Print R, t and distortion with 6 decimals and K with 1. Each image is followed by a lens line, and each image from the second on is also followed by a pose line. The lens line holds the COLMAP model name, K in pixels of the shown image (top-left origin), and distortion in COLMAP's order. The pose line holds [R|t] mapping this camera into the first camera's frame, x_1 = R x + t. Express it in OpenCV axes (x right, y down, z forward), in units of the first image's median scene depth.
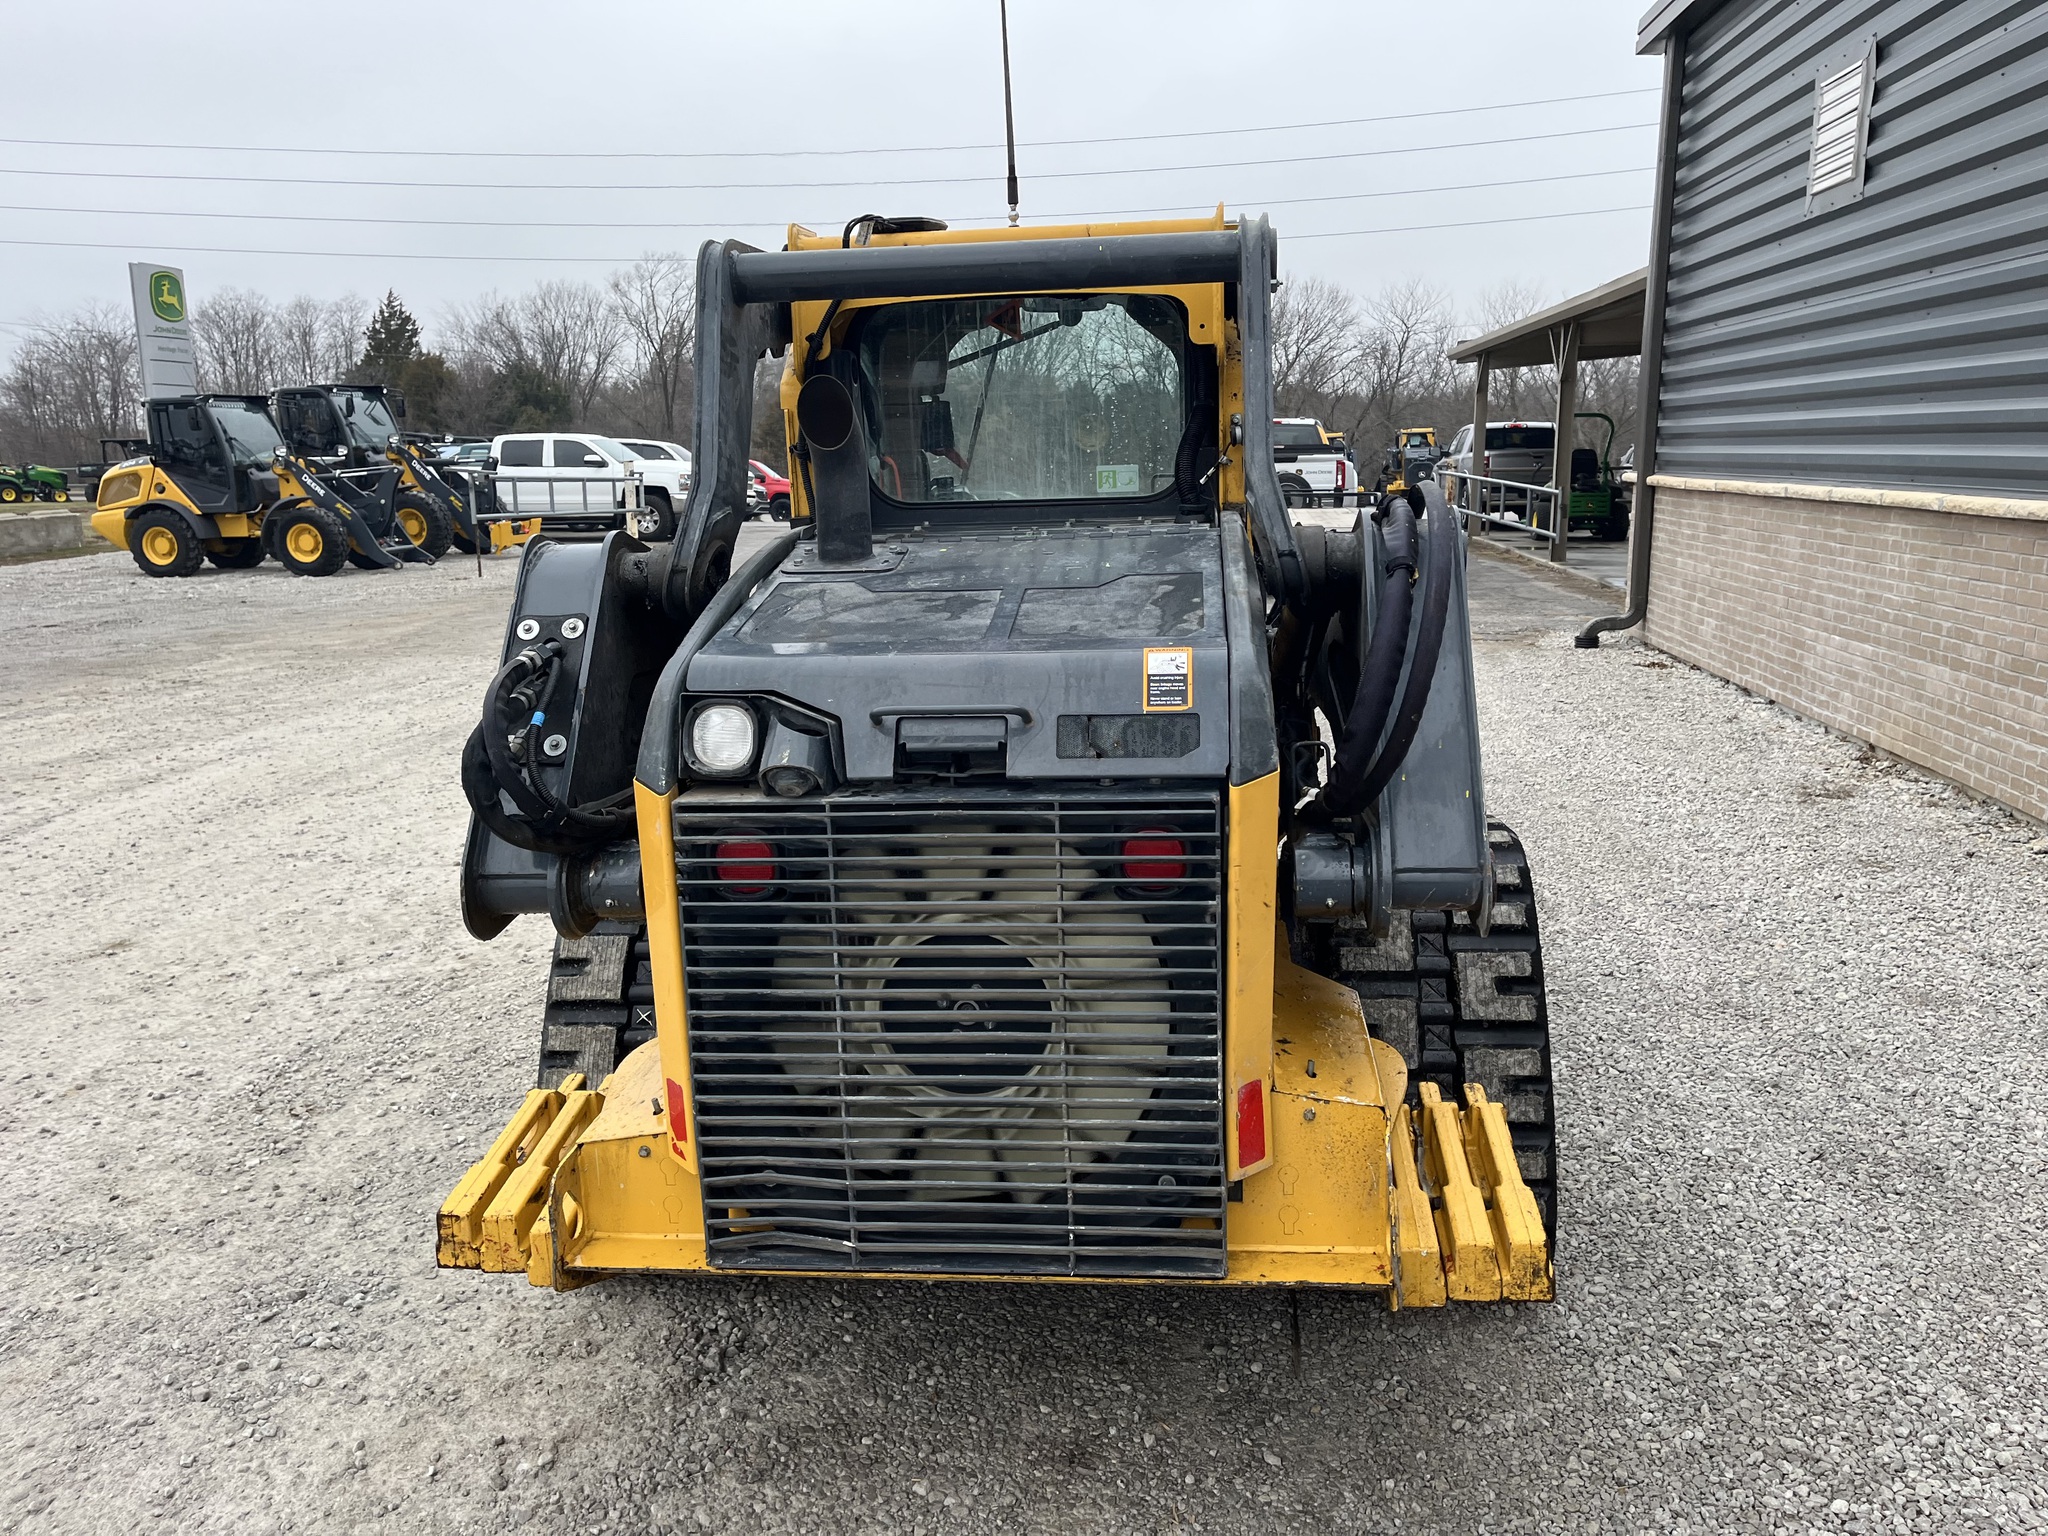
lens RADIAL K [[1550.4, 0, 1024.0], [0, 1550.4, 768.0], [0, 0, 1]] dist [0.026031, -0.000659]
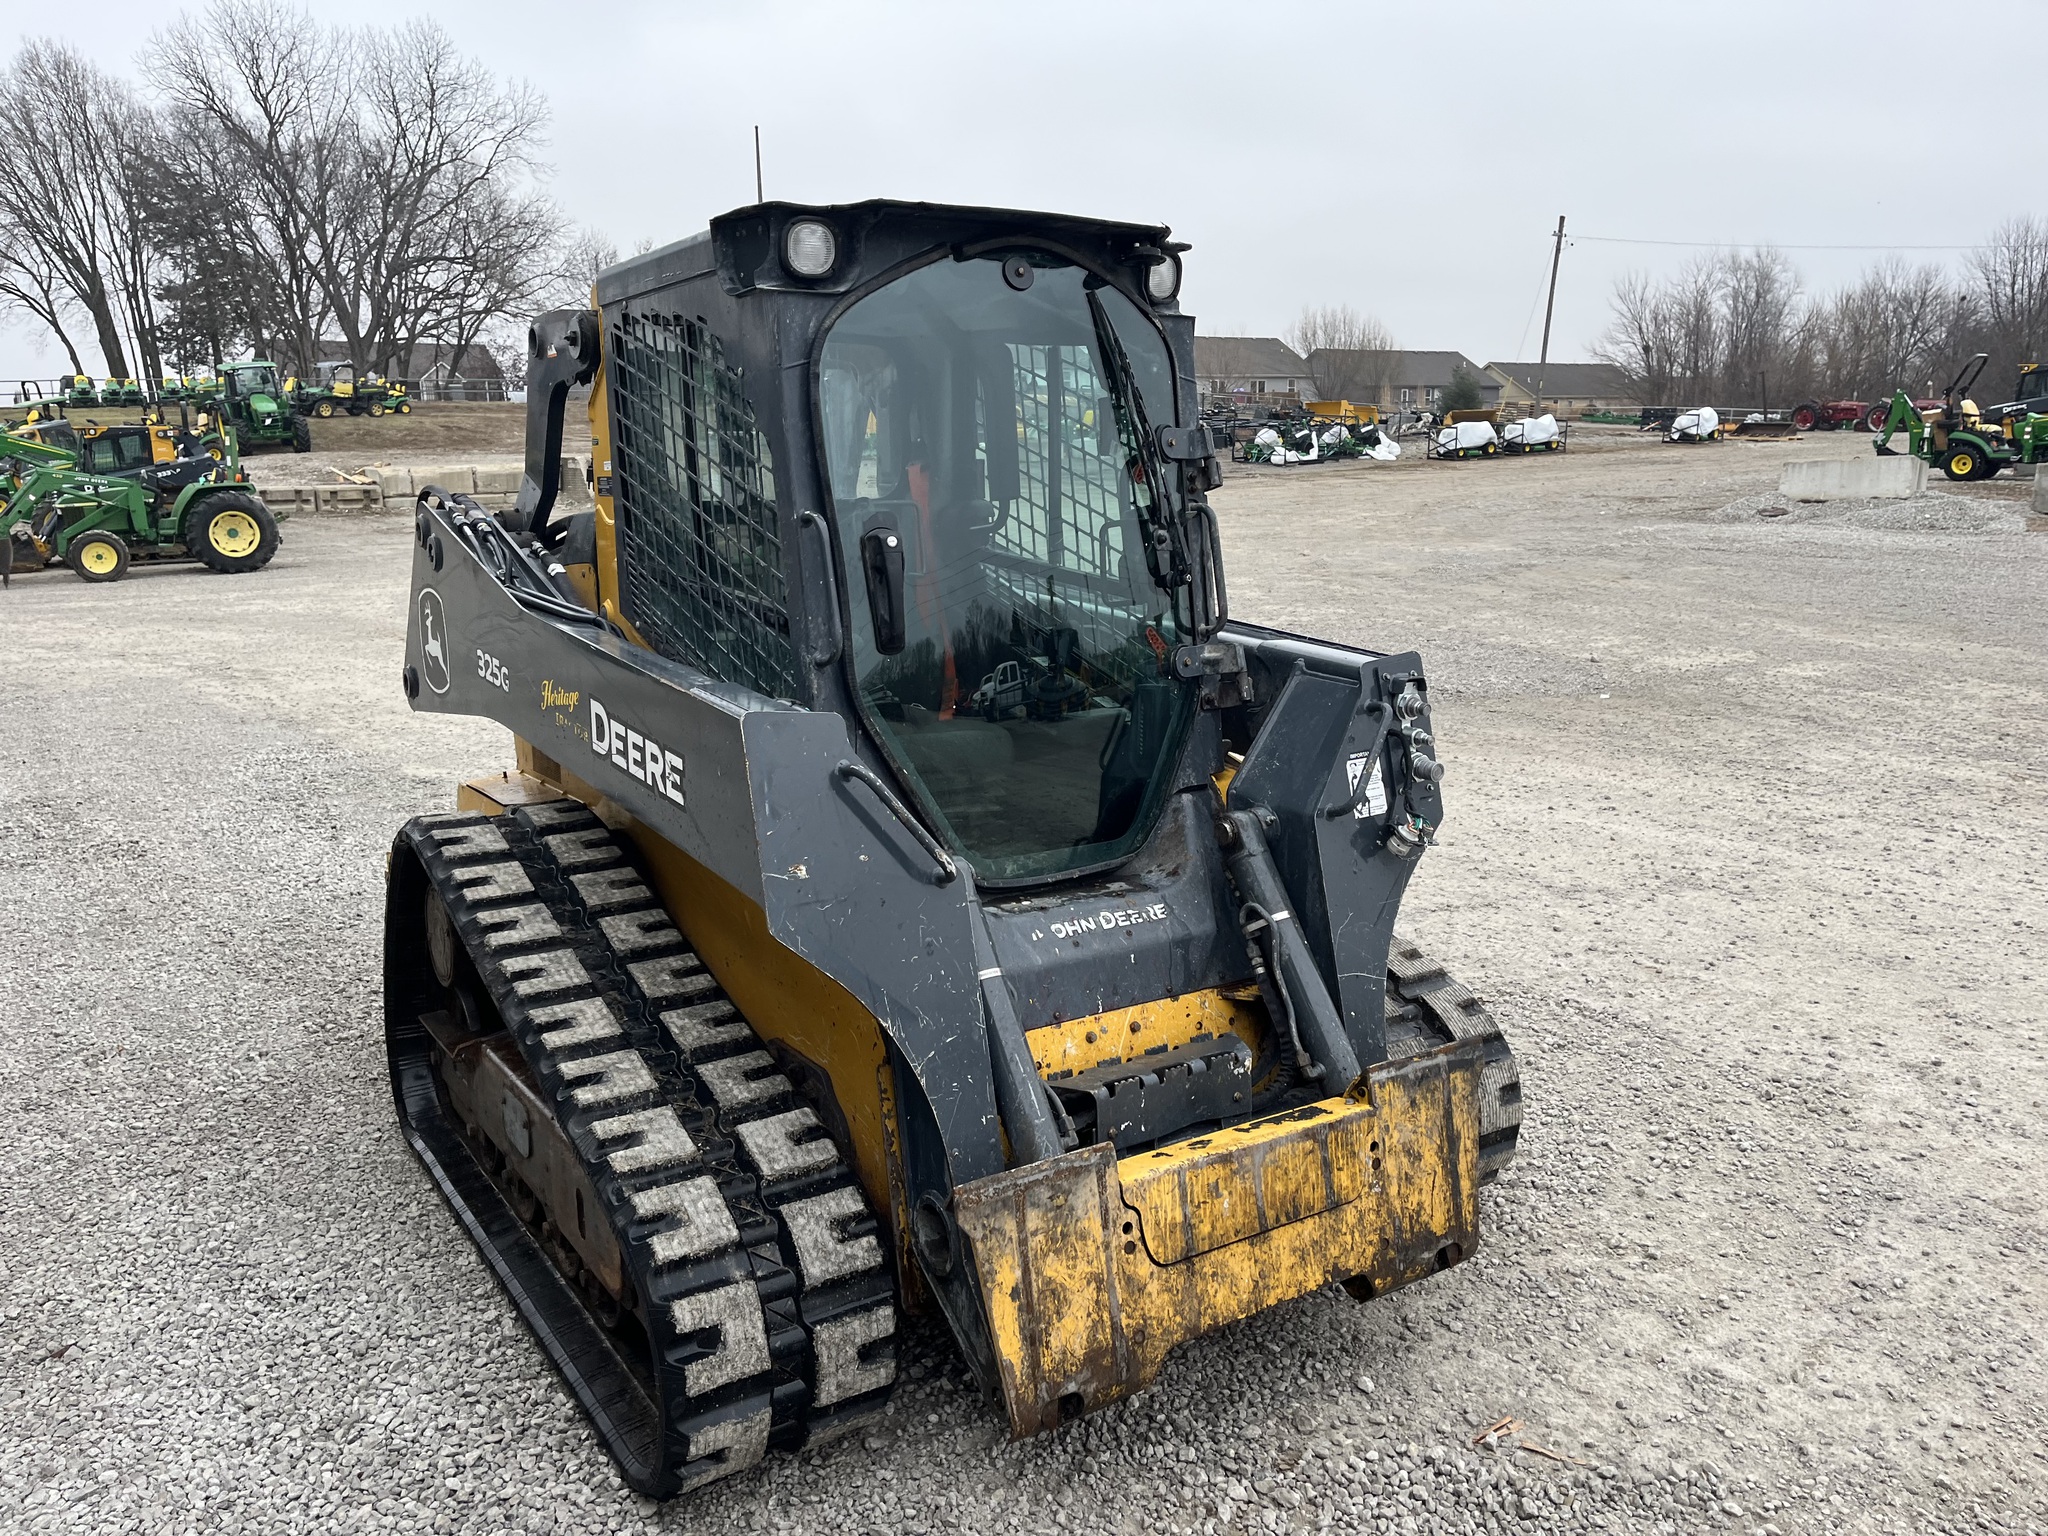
lens RADIAL K [[1528.5, 0, 1029.0], [0, 1528.5, 777.1], [0, 0, 1]] dist [0.067367, -0.090069]
pose [[-0.763459, 0.161671, -0.625294, 0.084117], [-0.105018, 0.924204, 0.367177, -0.055804], [0.637261, 0.345992, -0.688613, 0.259154]]
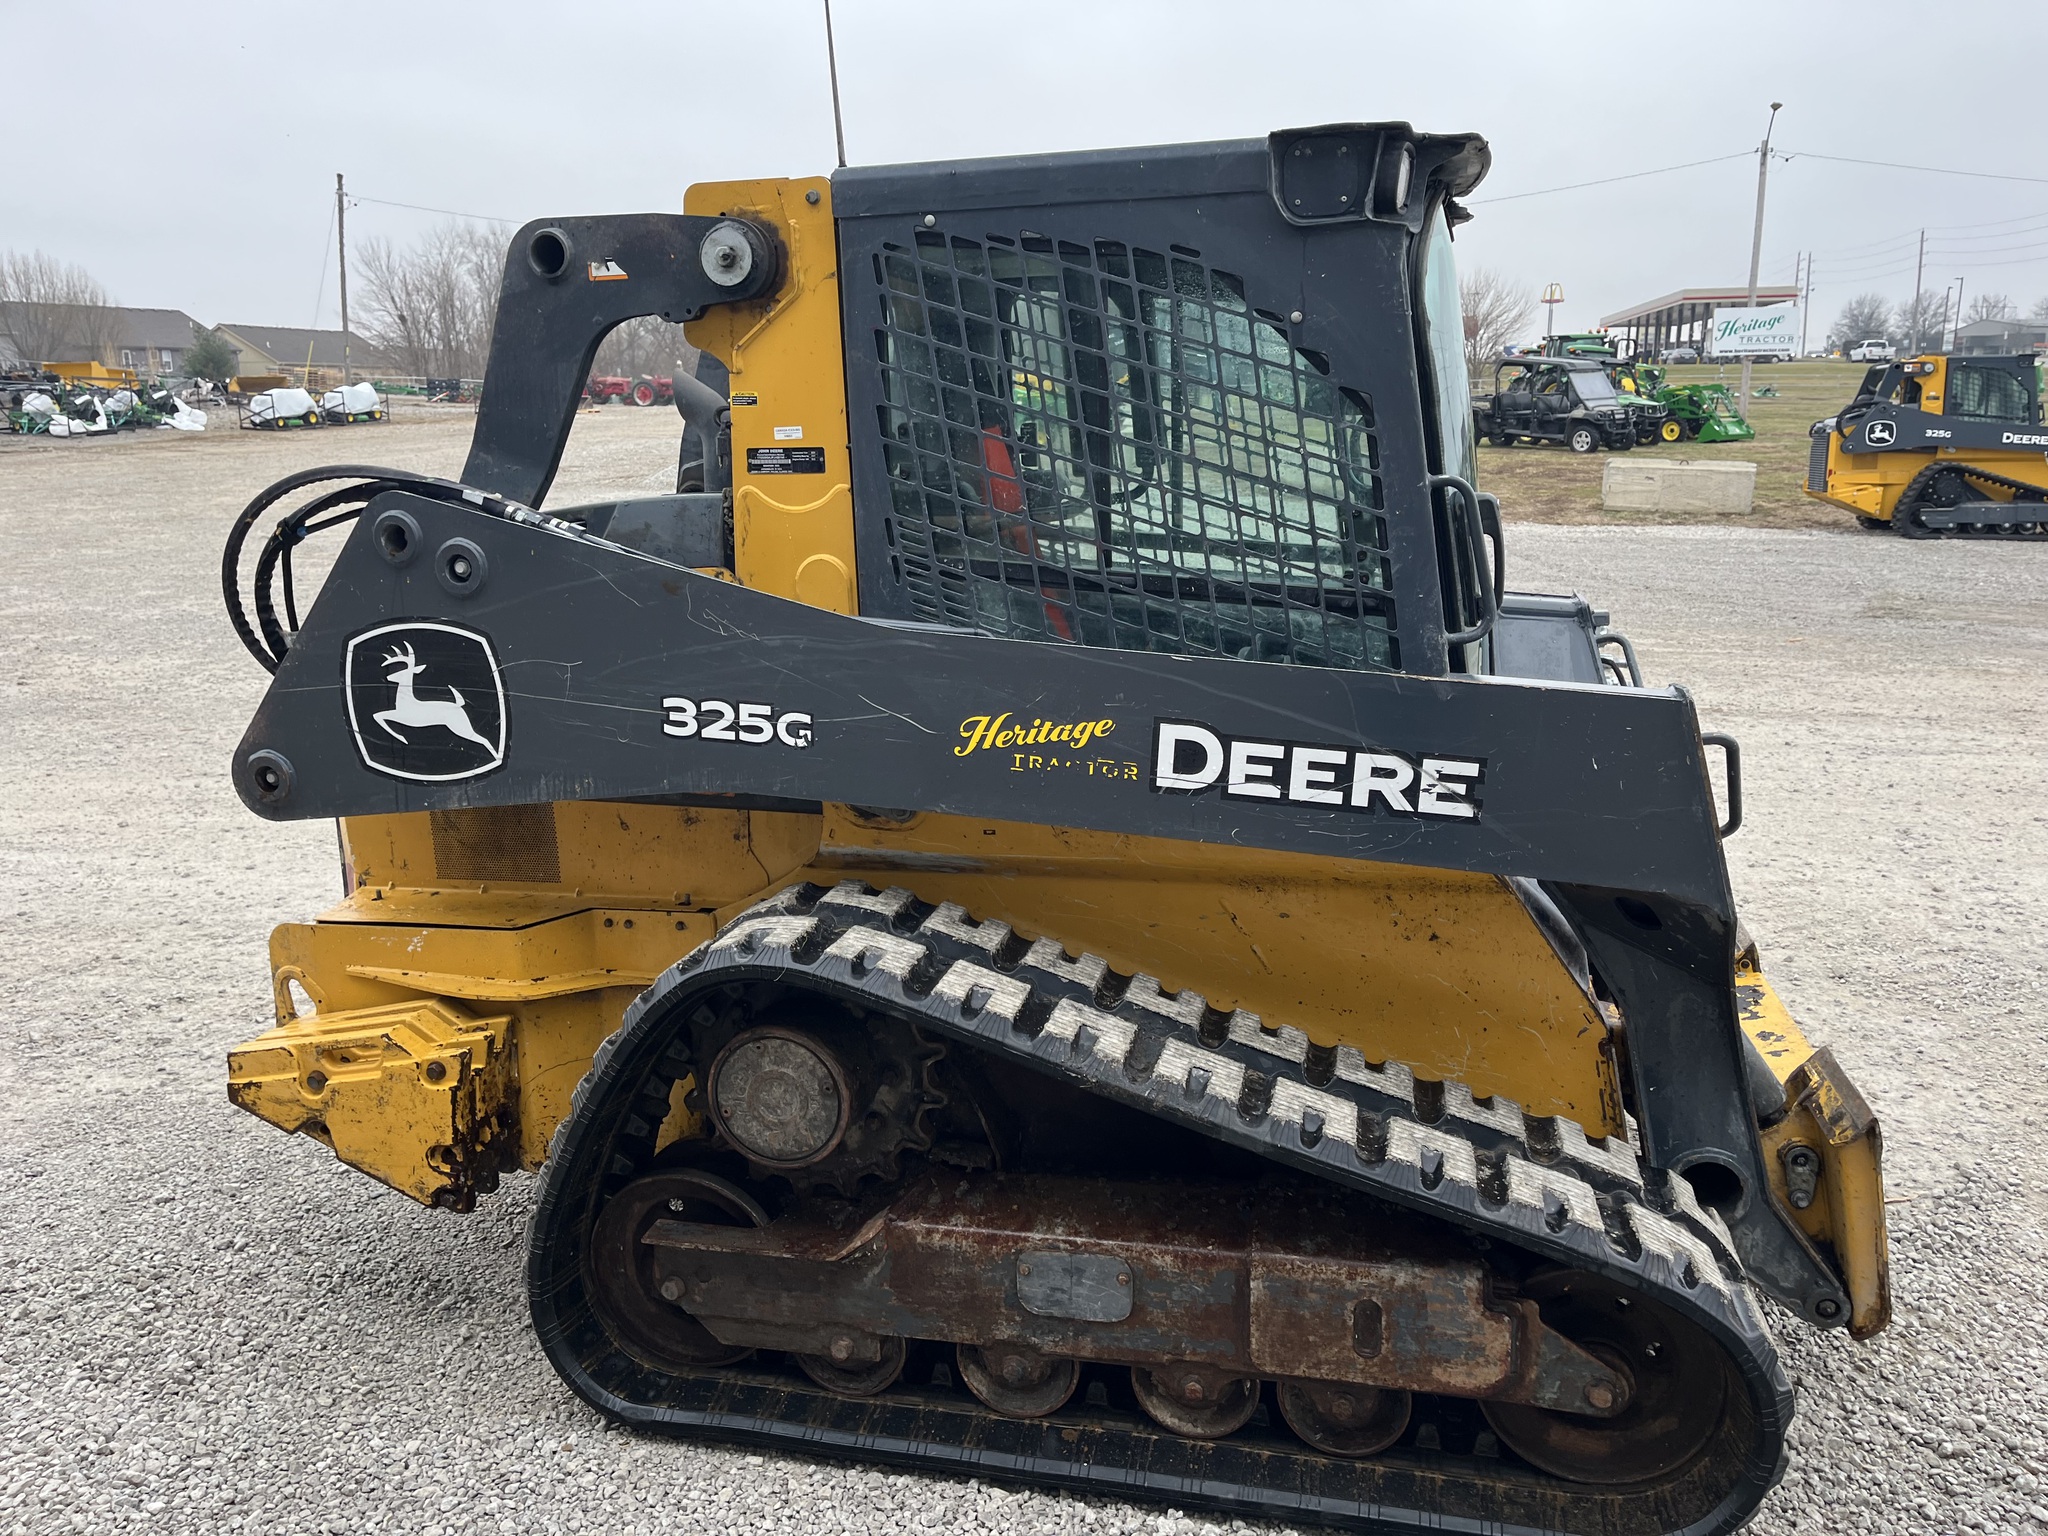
lens RADIAL K [[1528.5, 0, 1029.0], [0, 1528.5, 777.1], [0, 0, 1]] dist [0.067367, -0.090069]
pose [[-0.113992, 0.252402, -0.960885, 0.128184], [-0.188474, 0.944131, 0.270360, -0.034563], [0.975440, 0.211920, -0.060052, 0.149474]]
